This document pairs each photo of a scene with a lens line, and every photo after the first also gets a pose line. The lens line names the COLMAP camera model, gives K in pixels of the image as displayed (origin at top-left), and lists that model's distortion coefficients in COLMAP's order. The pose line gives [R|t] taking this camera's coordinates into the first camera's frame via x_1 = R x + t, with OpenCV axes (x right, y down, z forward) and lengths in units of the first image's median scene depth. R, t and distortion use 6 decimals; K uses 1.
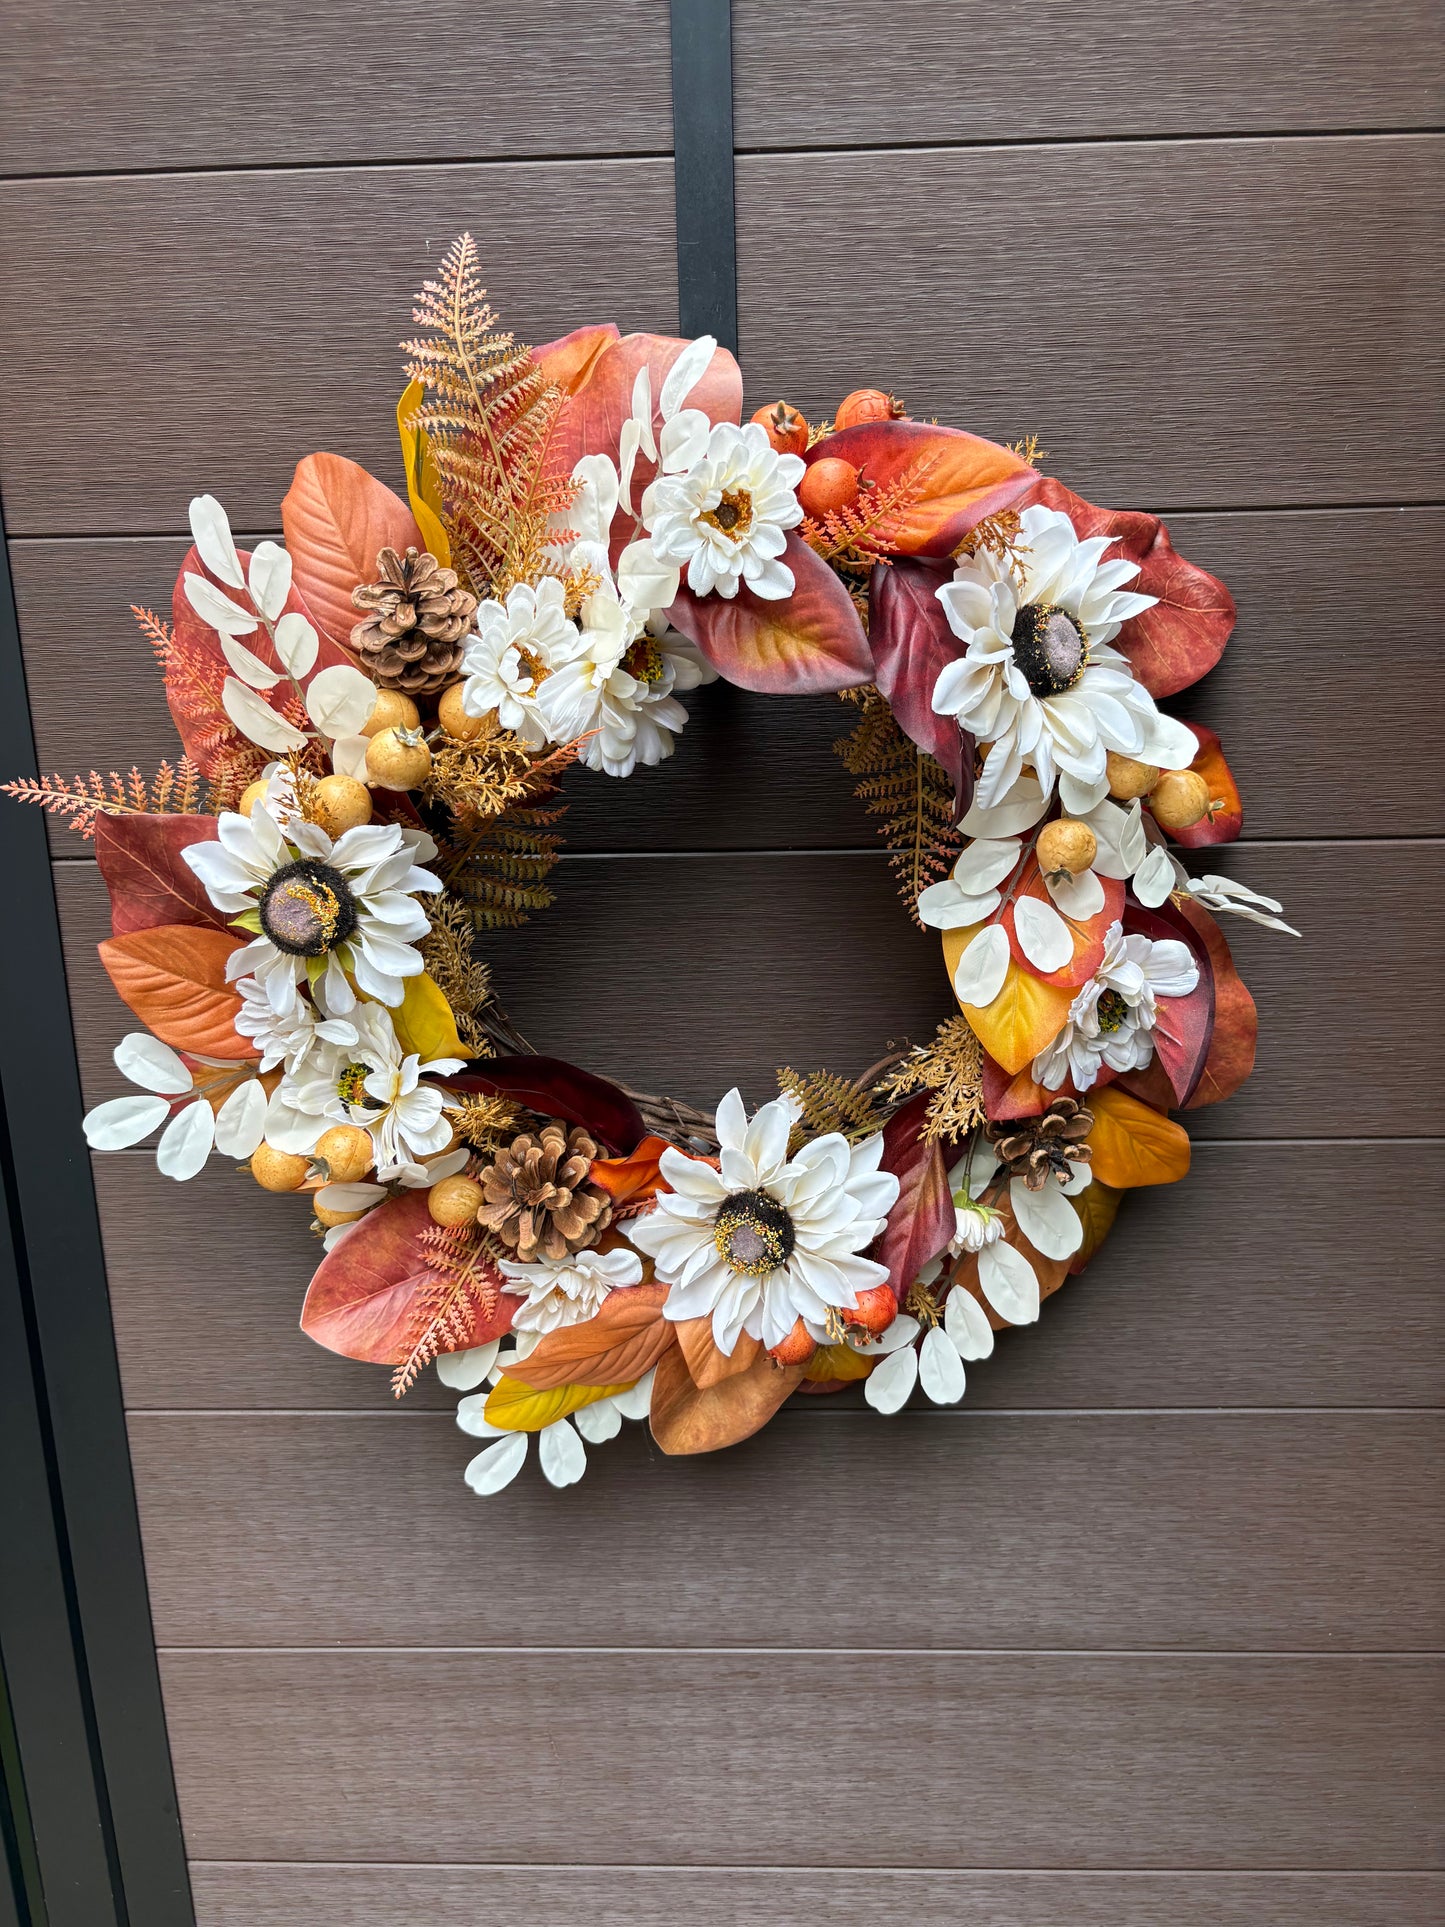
lens RADIAL K [[1415.5, 0, 721.5], [0, 1415.5, 969.2], [0, 0, 1]] dist [0.020077, -0.004133]
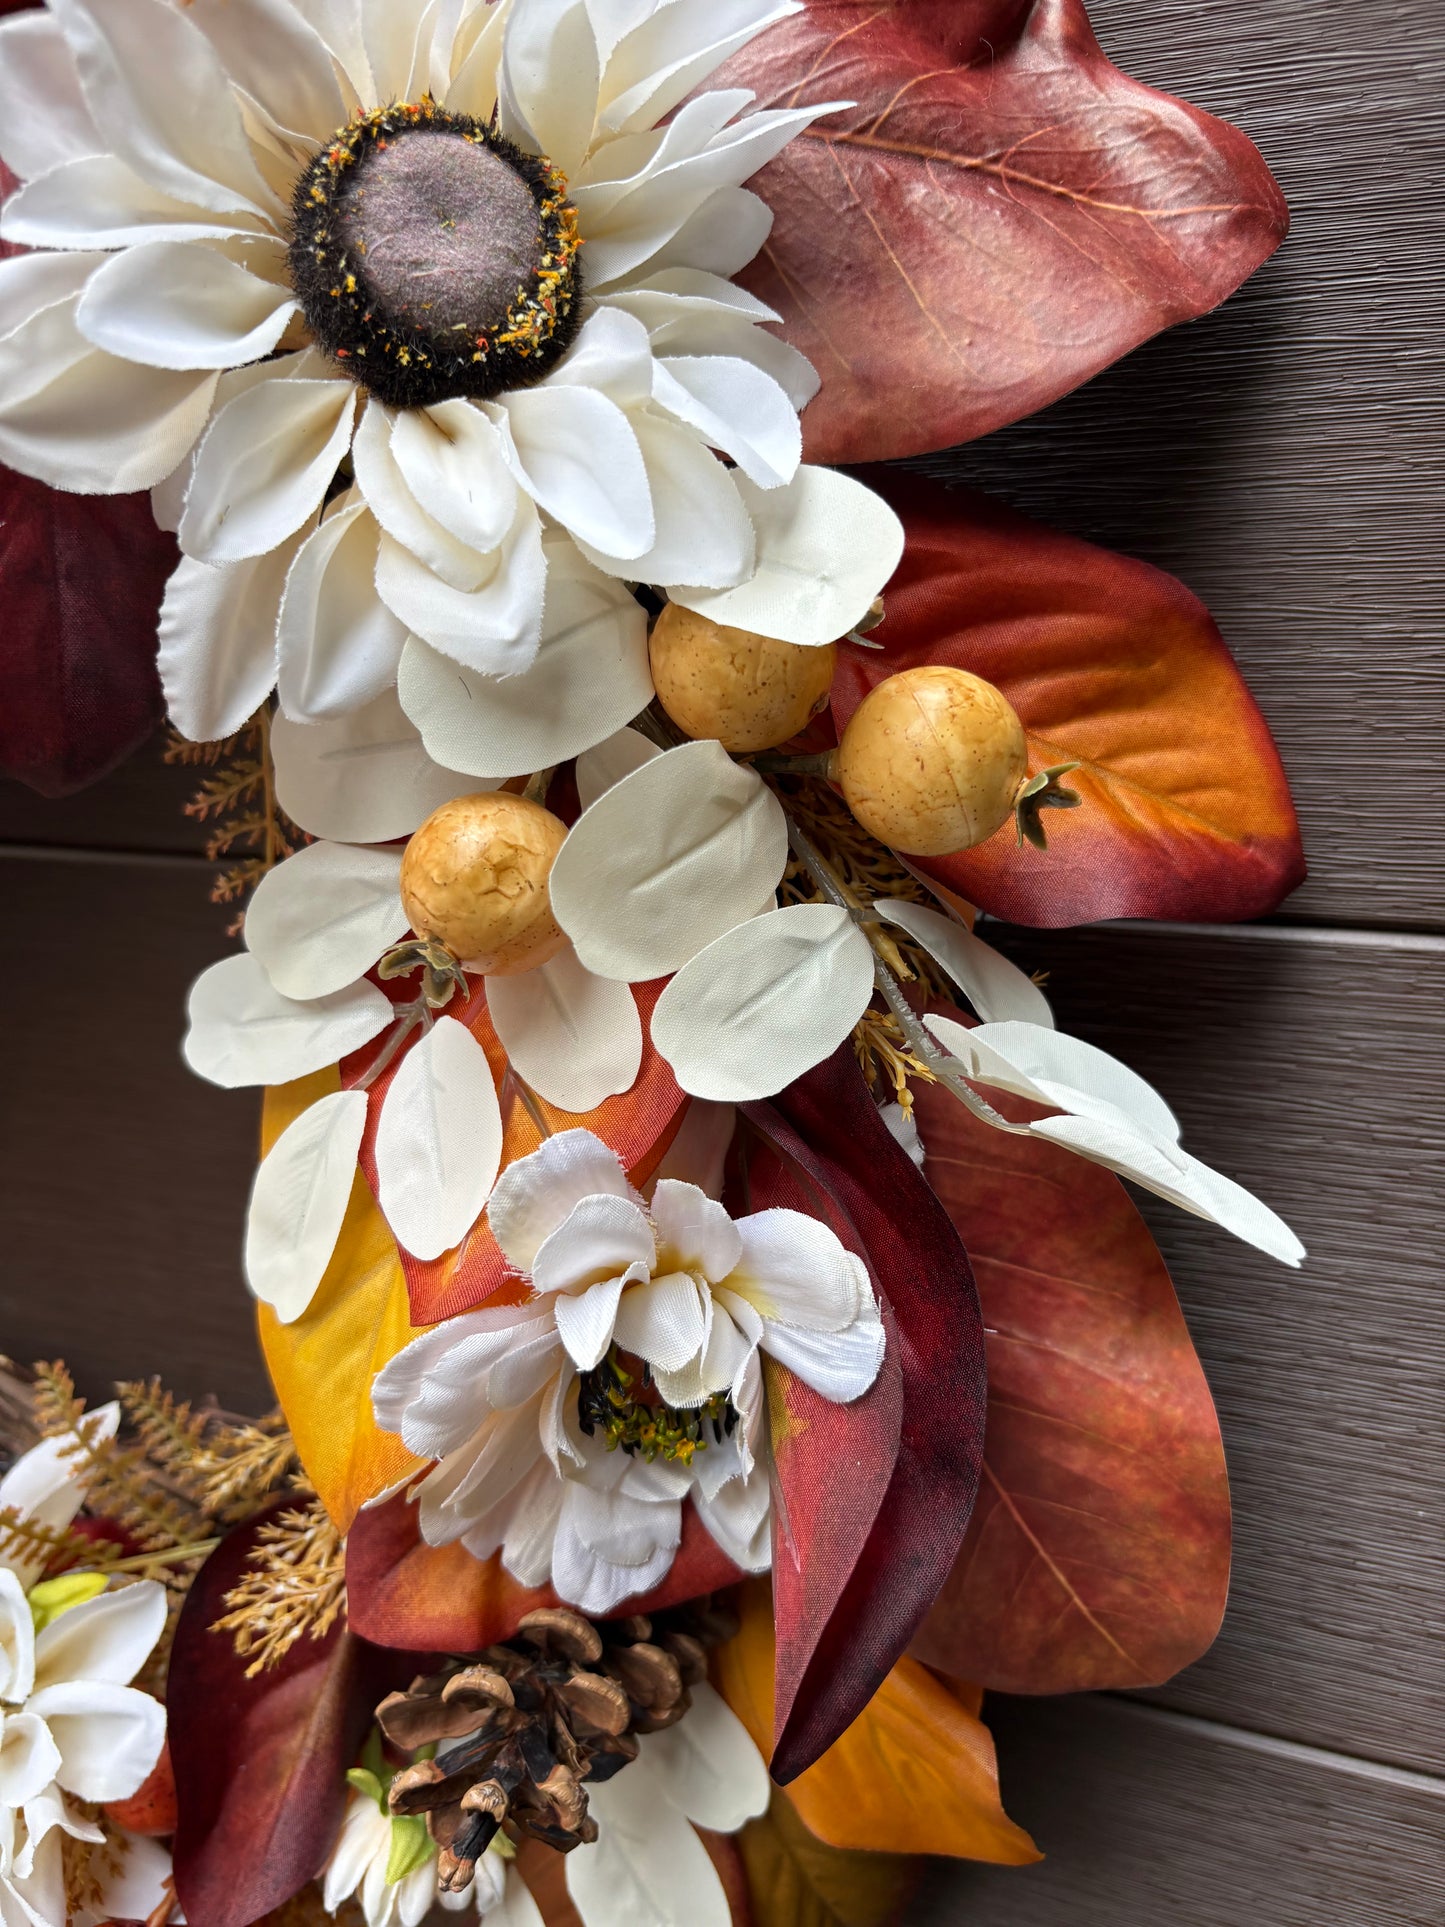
lens RADIAL K [[1531.5, 0, 726.1], [0, 1531.5, 990.4], [0, 0, 1]] dist [-0.011185, -0.006438]
pose [[0.928976, 0.097425, -0.357087, 0.401338], [-0.108161, 0.994081, -0.010166, -0.061093], [0.353983, 0.048067, 0.934016, 0.665198]]
